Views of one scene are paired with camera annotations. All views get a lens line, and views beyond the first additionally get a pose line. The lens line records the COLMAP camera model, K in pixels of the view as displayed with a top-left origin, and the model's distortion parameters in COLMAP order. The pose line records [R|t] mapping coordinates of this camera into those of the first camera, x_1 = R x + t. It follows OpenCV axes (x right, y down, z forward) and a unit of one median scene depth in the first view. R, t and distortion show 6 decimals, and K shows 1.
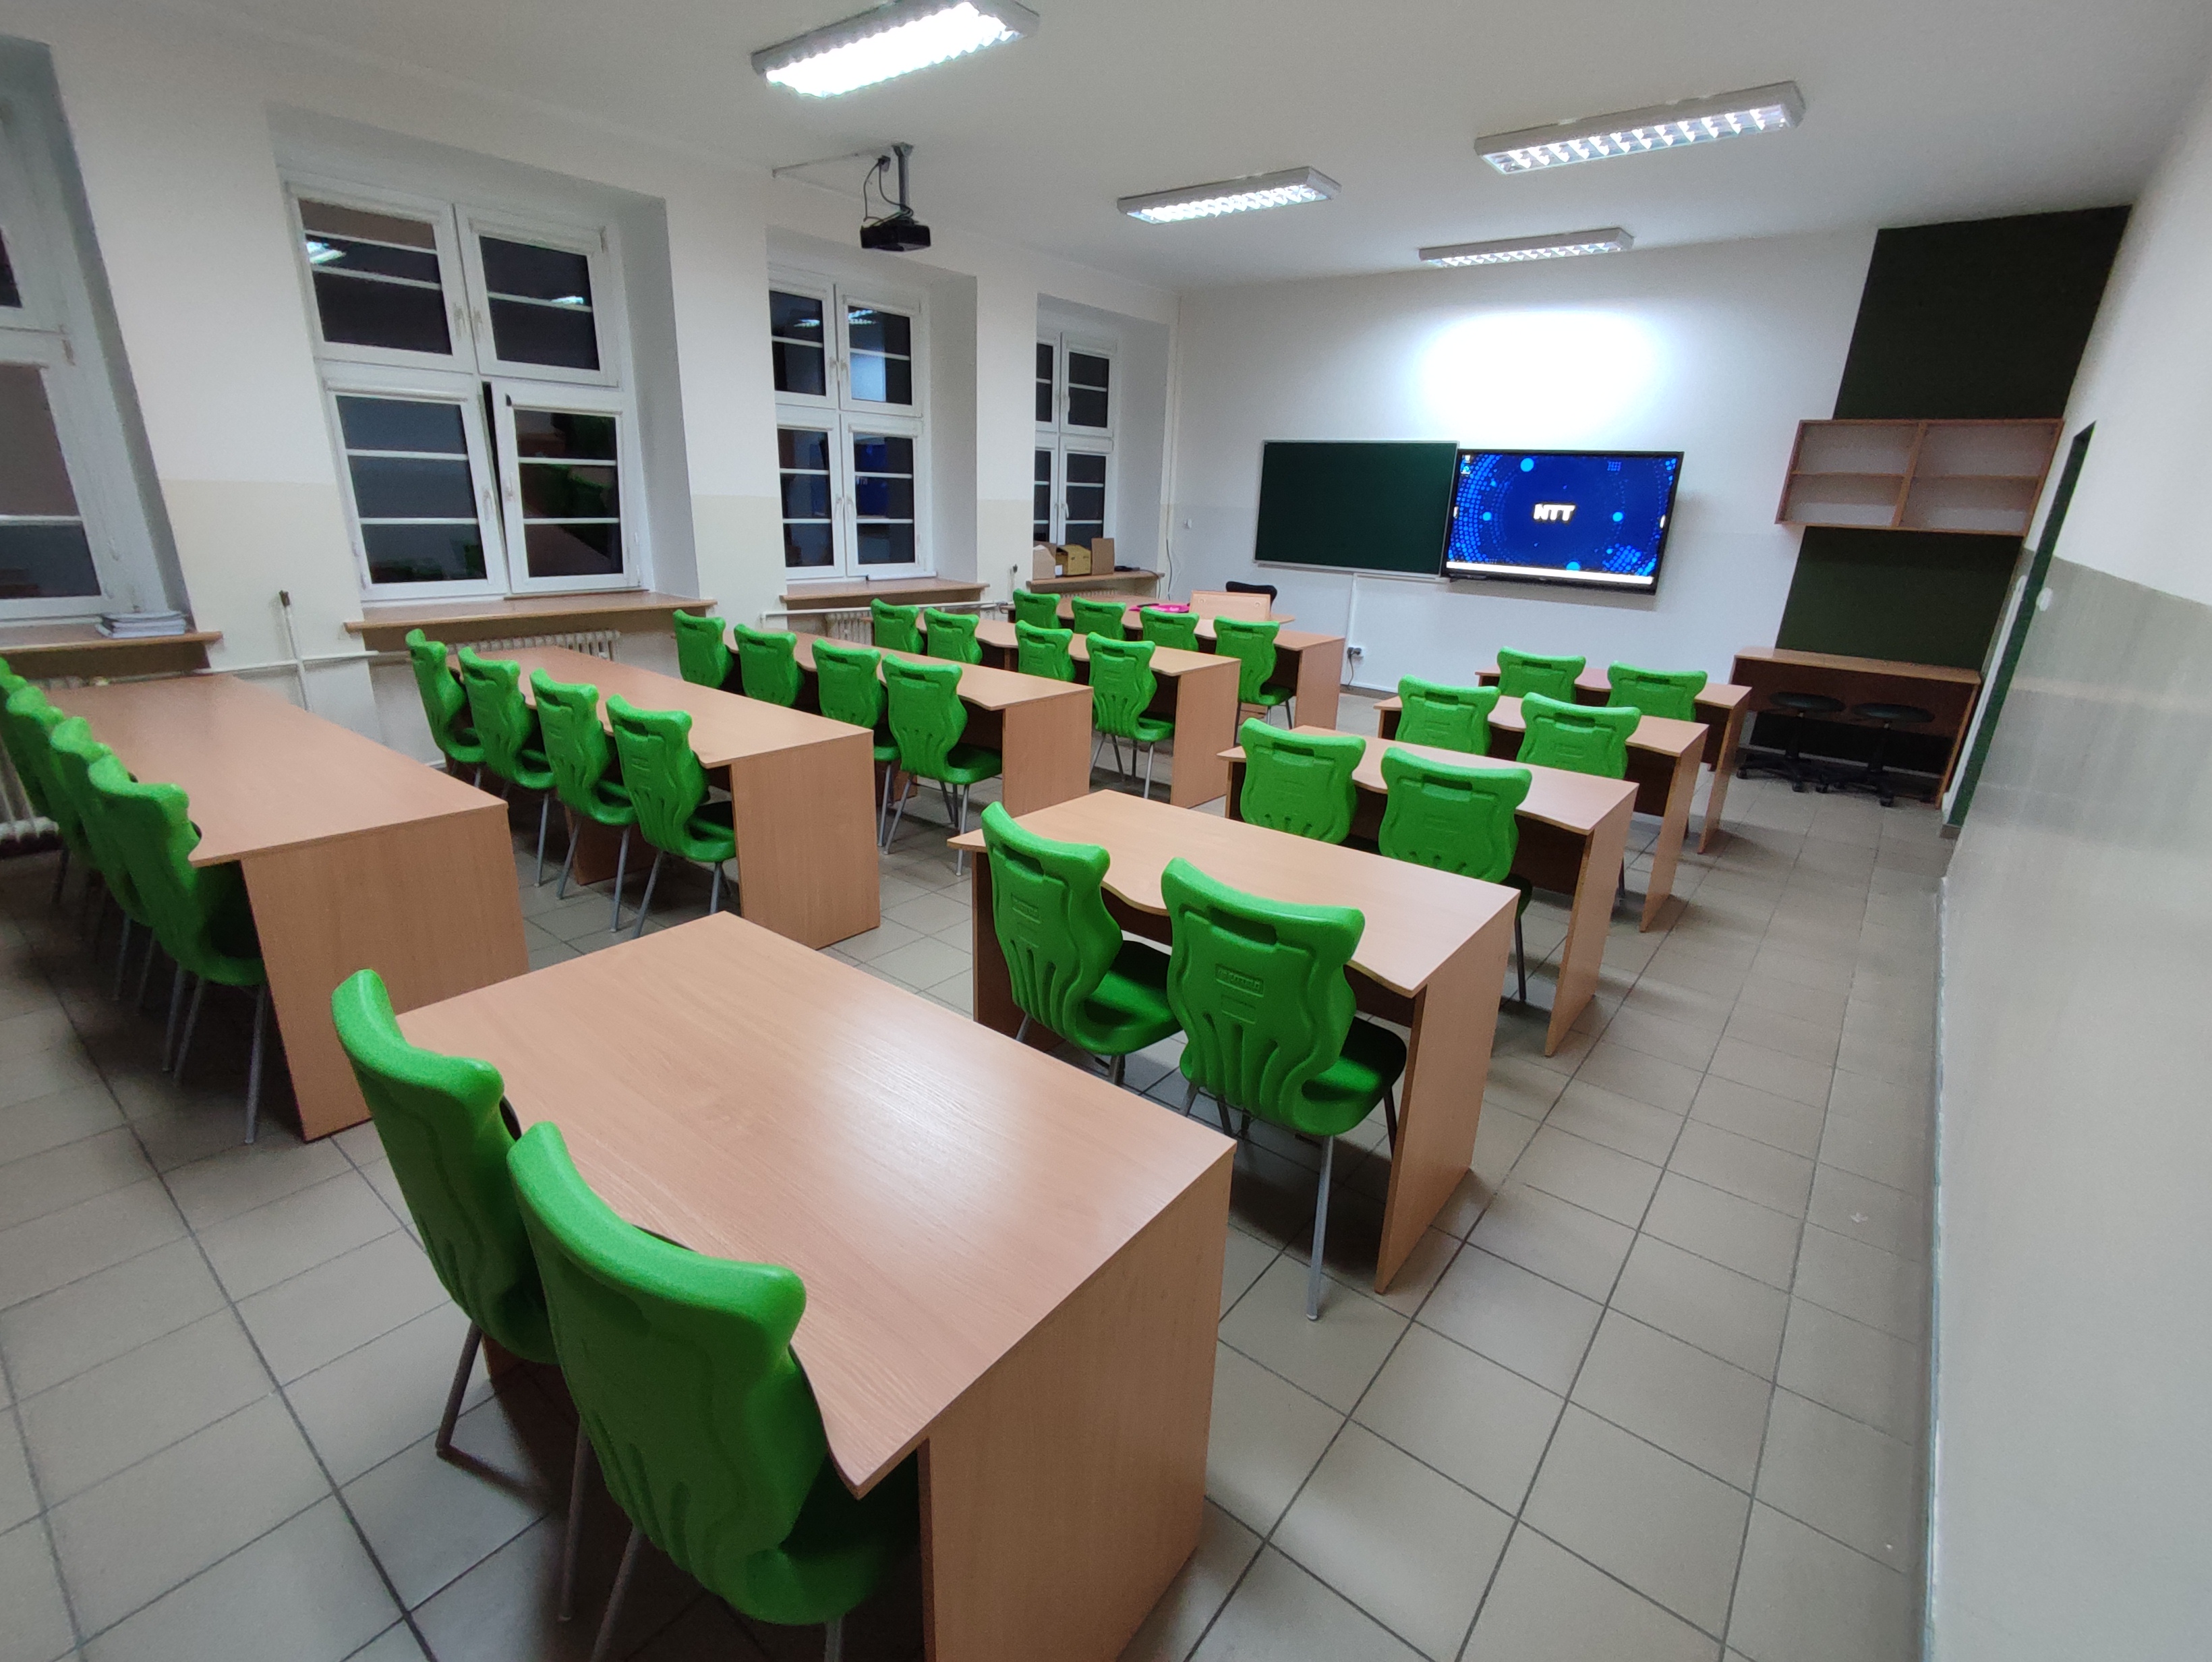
lens RADIAL K [[1007.9, 0, 1110.1], [0, 1007.9, 828.6], [0, 0, 1]] dist [-0.005279, -0.000080]
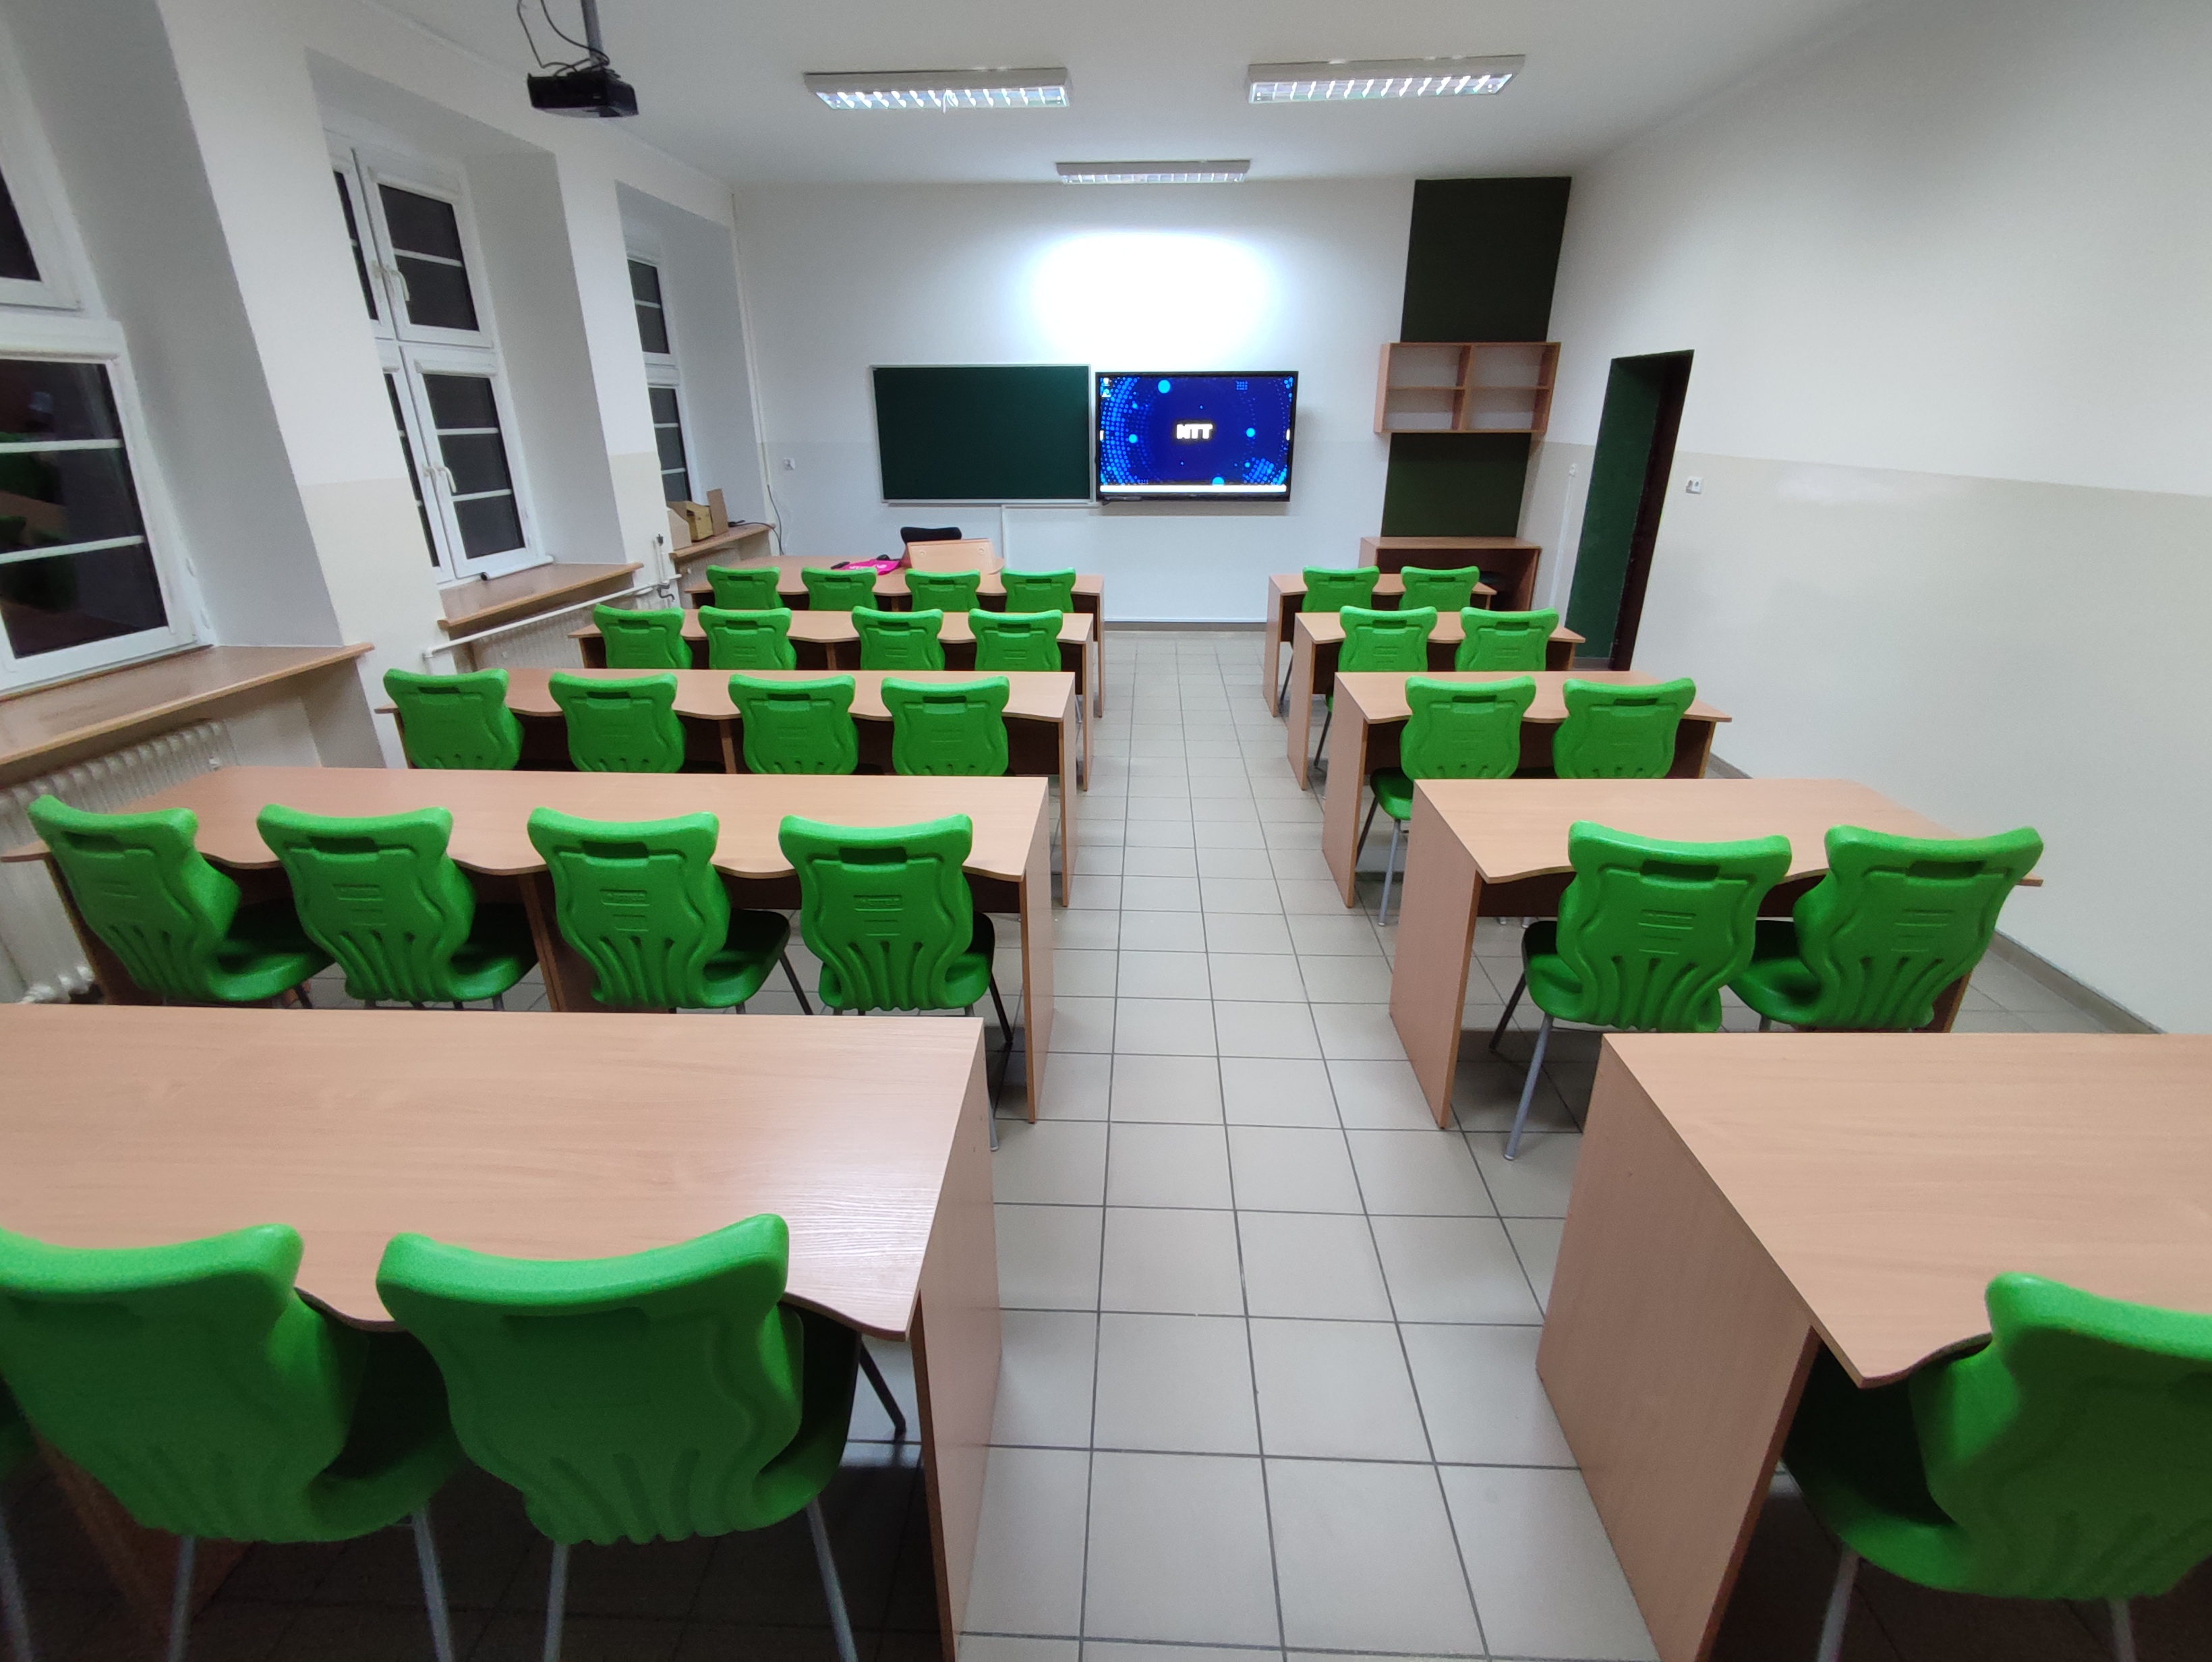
lens RADIAL K [[1007.9, 0, 1102.9], [0, 1007.9, 832.0], [0, 0, 1]] dist [-0.005279, -0.000080]
pose [[0.810286, -0.263386, 0.523512, -0.326315], [0.219366, 0.964685, 0.145814, -0.084088], [-0.543430, -0.003311, 0.839448, 0.157673]]
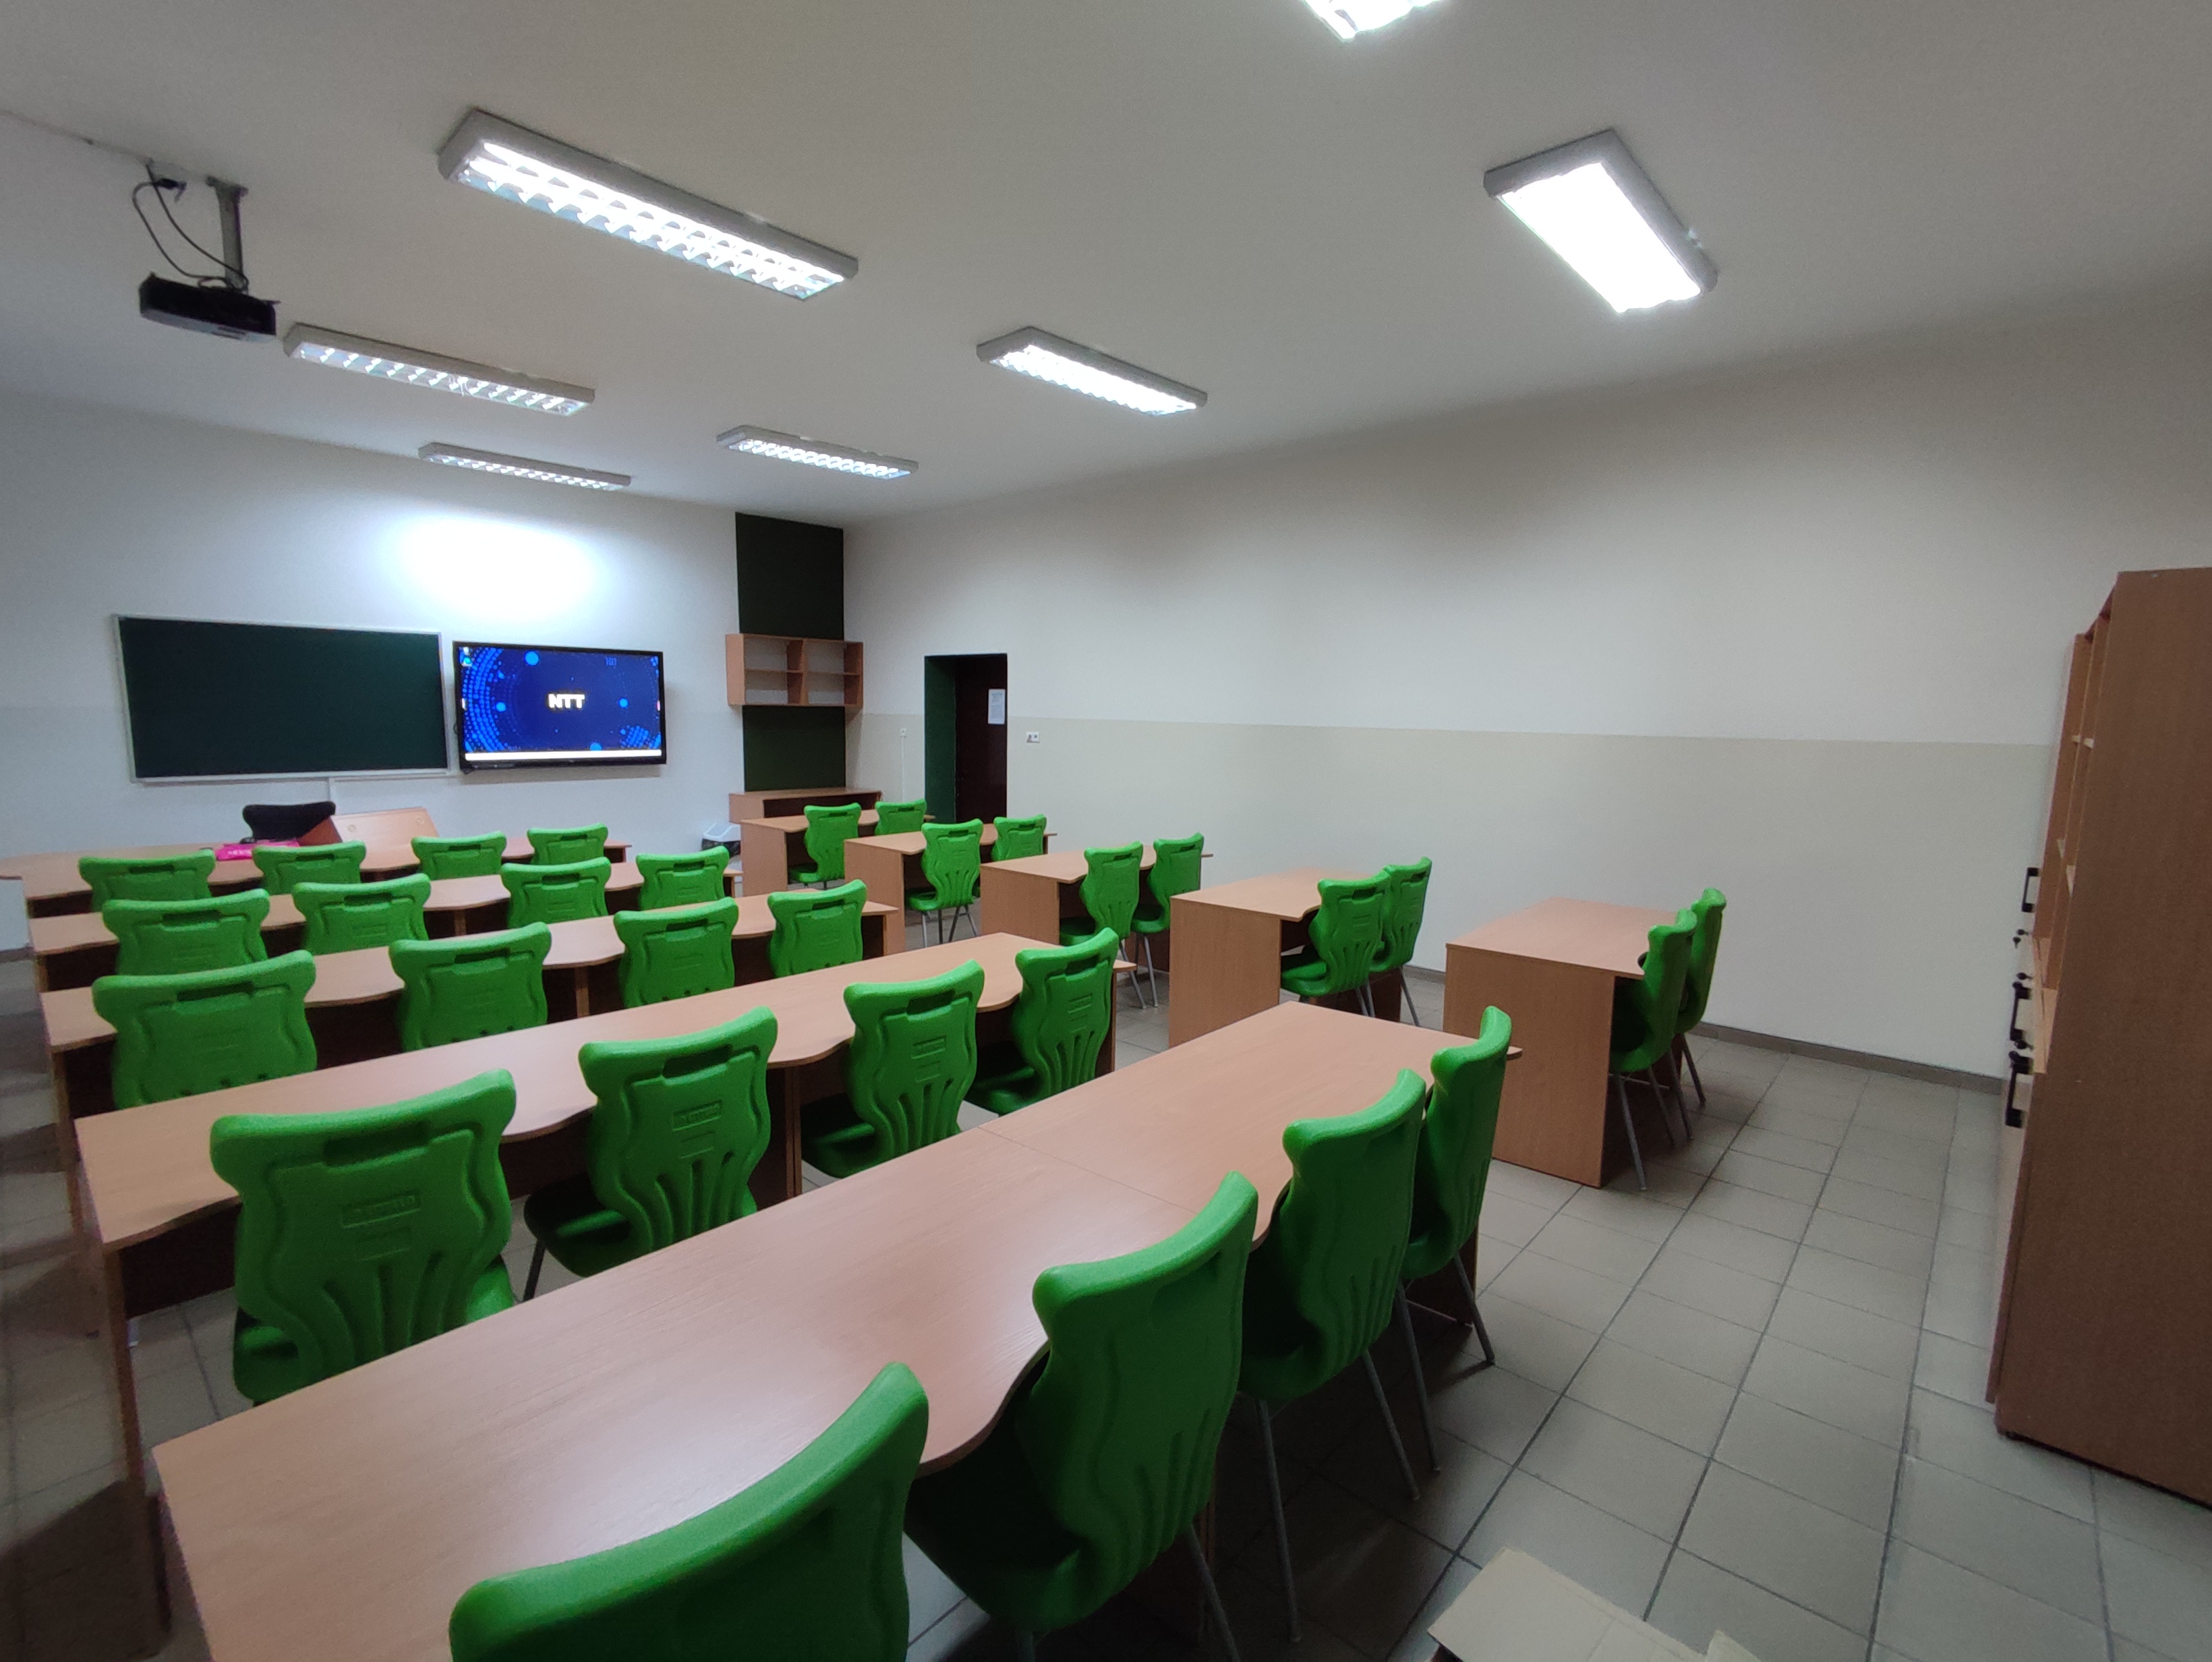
lens RADIAL K [[1007.9, 0, 1094.3], [0, 1007.9, 846.0], [0, 0, 1]] dist [-0.005279, -0.000080]
pose [[0.070265, -0.172701, 0.982465, -0.641885], [0.304389, 0.941638, 0.143755, -0.156535], [-0.949953, 0.288951, 0.118732, 0.391930]]
